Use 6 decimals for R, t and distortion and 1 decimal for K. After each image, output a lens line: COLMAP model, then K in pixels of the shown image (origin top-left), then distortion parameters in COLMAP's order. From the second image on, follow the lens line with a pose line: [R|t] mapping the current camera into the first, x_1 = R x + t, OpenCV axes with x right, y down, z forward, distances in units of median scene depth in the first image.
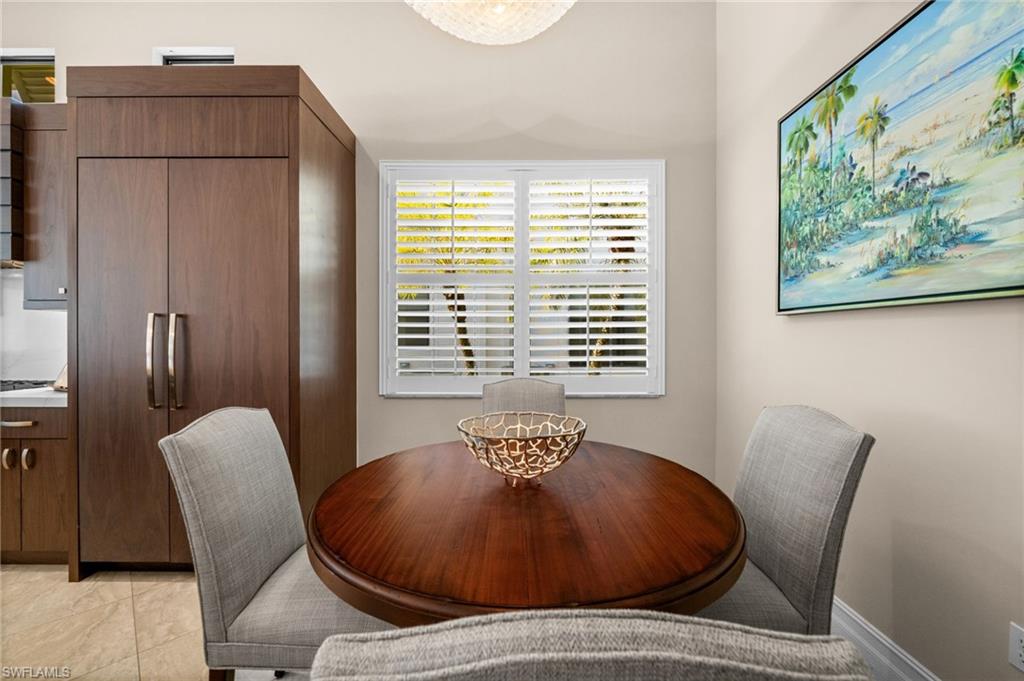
lens RADIAL K [[407.7, 0, 511.8], [0, 407.7, 340.4], [0, 0, 1]] dist [-0.002193, 0.000448]
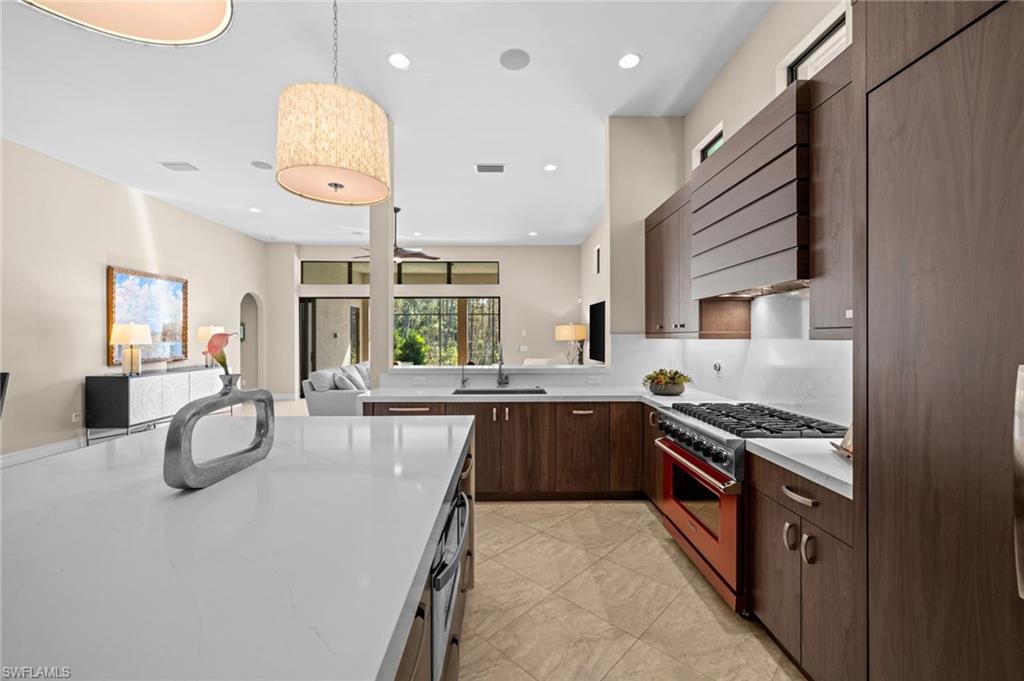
lens RADIAL K [[407.7, 0, 515.4], [0, 407.7, 338.8], [0, 0, 1]] dist [-0.002193, 0.000448]
pose [[0.022918, 0.004263, -0.999728, -0.521886], [0.002875, 0.999986, 0.004330, -0.103775], [0.999733, -0.002974, 0.022905, 0.509050]]
